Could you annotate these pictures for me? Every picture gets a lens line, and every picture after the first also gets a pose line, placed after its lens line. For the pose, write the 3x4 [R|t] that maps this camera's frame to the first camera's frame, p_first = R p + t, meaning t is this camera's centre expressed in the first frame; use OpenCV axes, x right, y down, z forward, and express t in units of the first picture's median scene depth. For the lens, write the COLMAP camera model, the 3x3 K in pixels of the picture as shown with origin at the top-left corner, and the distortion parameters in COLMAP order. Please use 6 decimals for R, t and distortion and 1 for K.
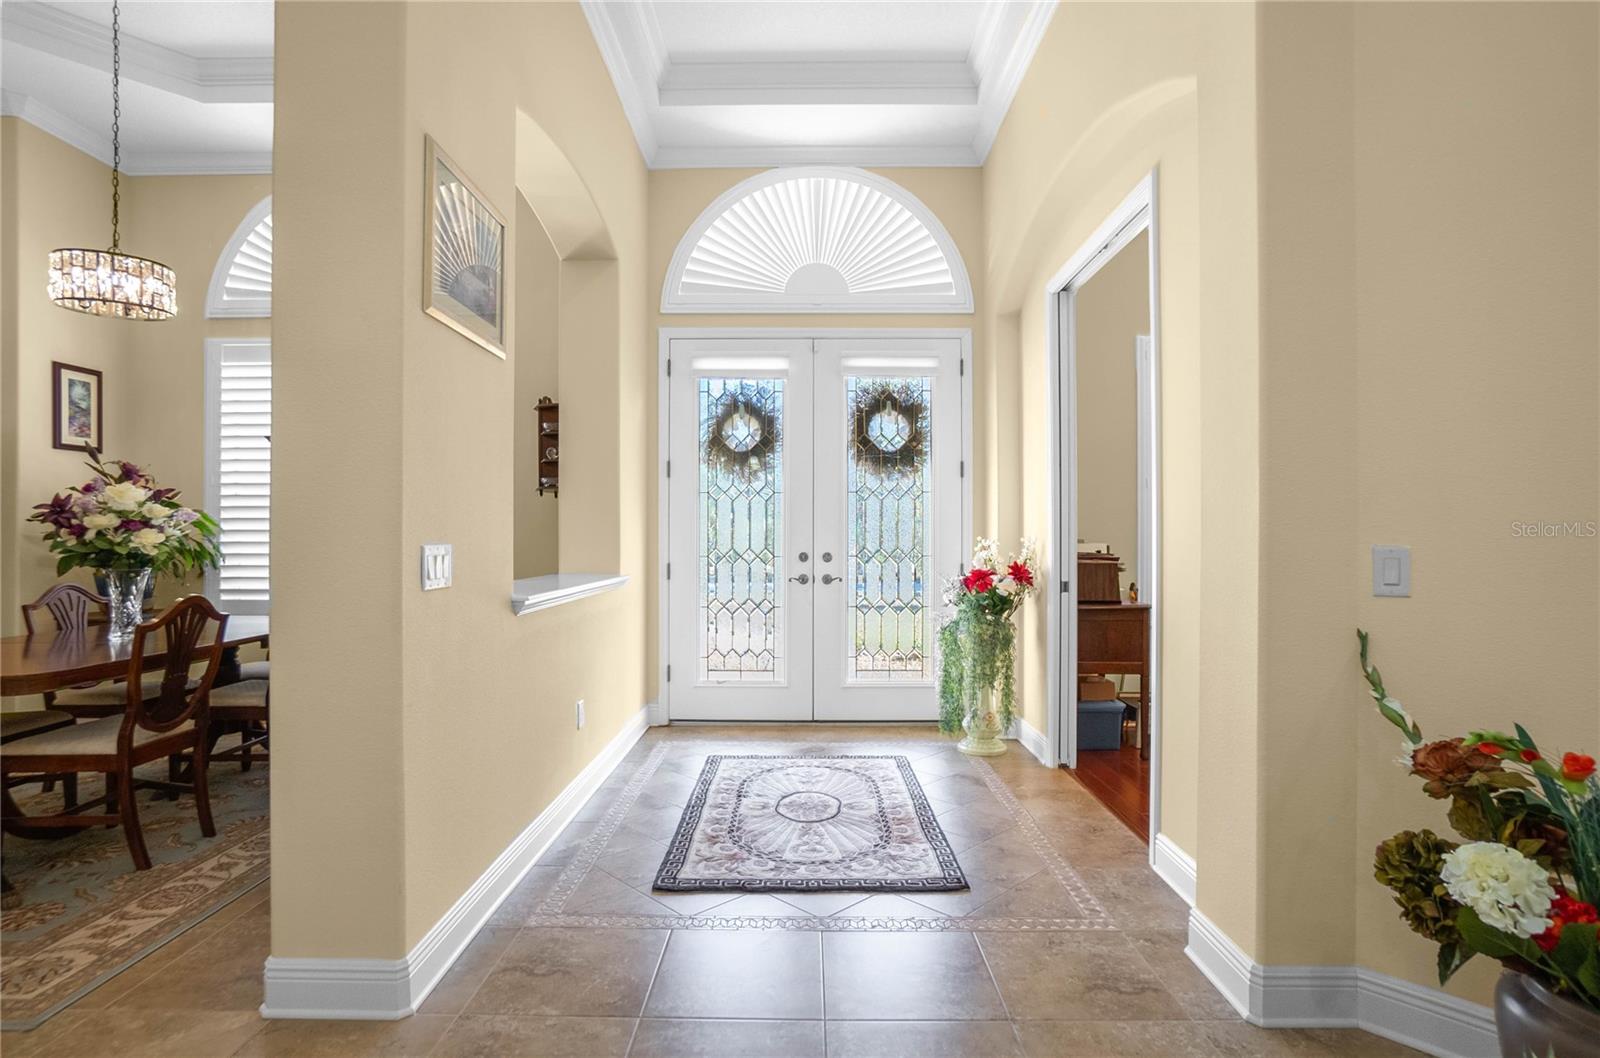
lens RADIAL K [[771.9, 0, 797.7], [0, 771.9, 541.1], [0, 0, 1]] dist [-0.035115, 0.009896]
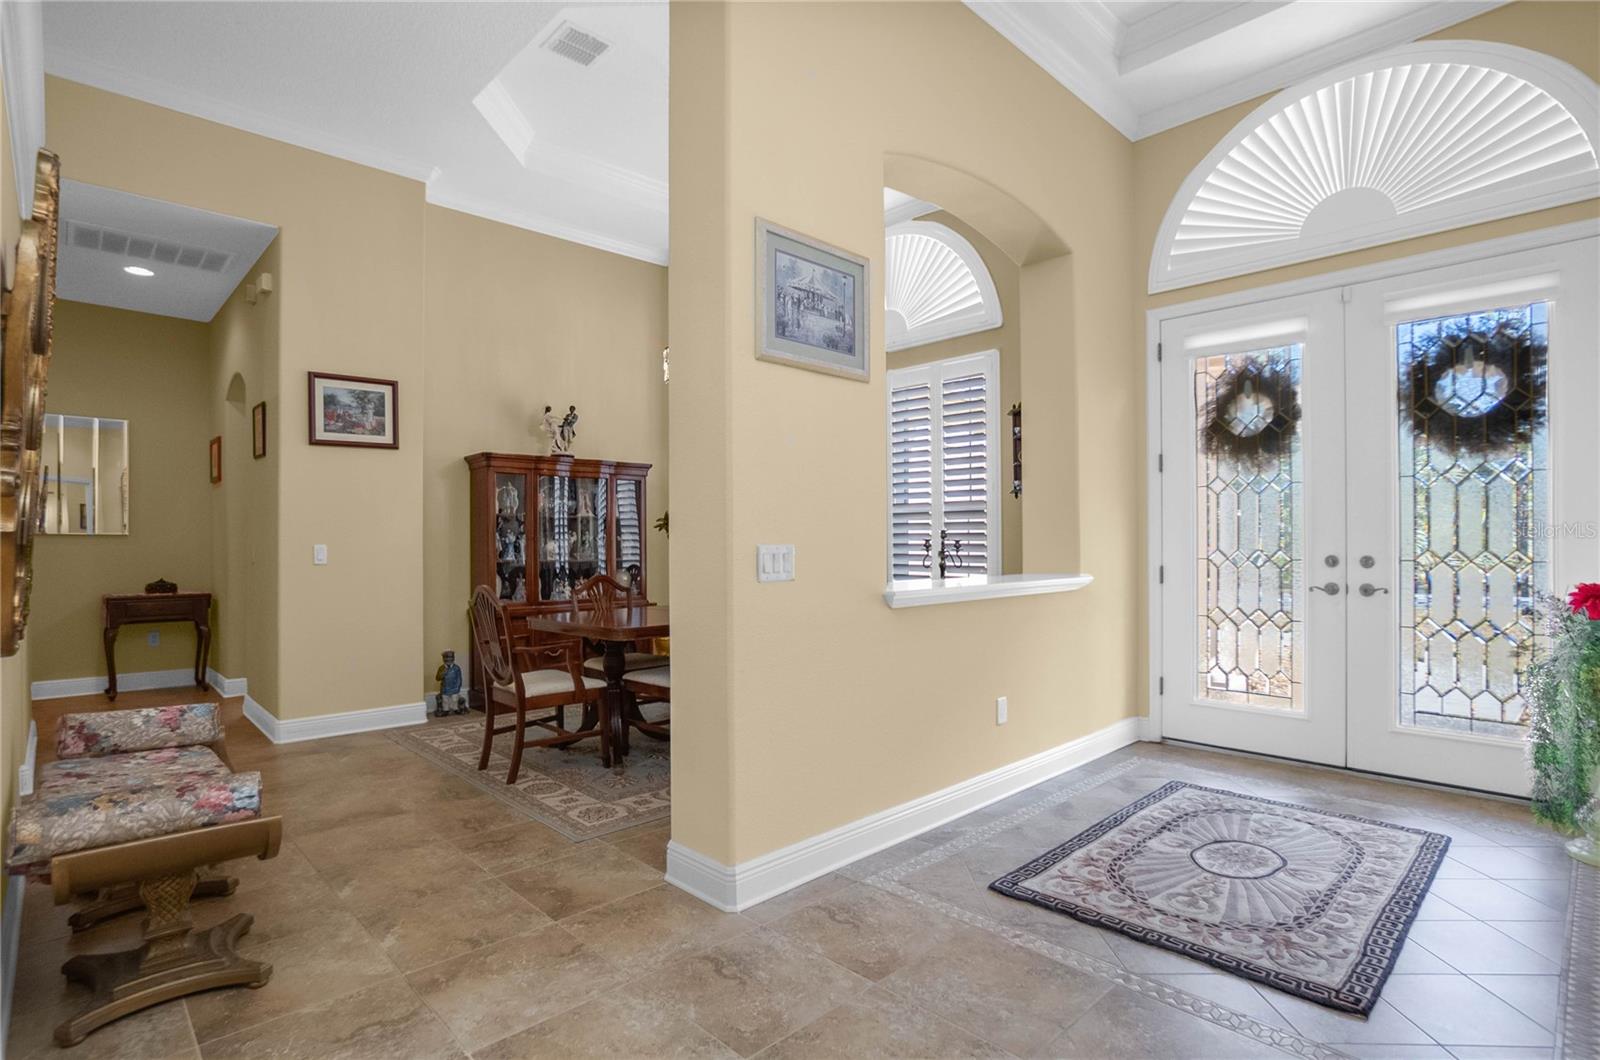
lens RADIAL K [[771.9, 0, 811.4], [0, 771.9, 546.6], [0, 0, 1]] dist [-0.035115, 0.009896]
pose [[0.717716, 0.002274, -0.696332, 0.210176], [0.001573, 0.999987, 0.004887, 0.000832], [0.696334, -0.004603, 0.717703, 0.071203]]
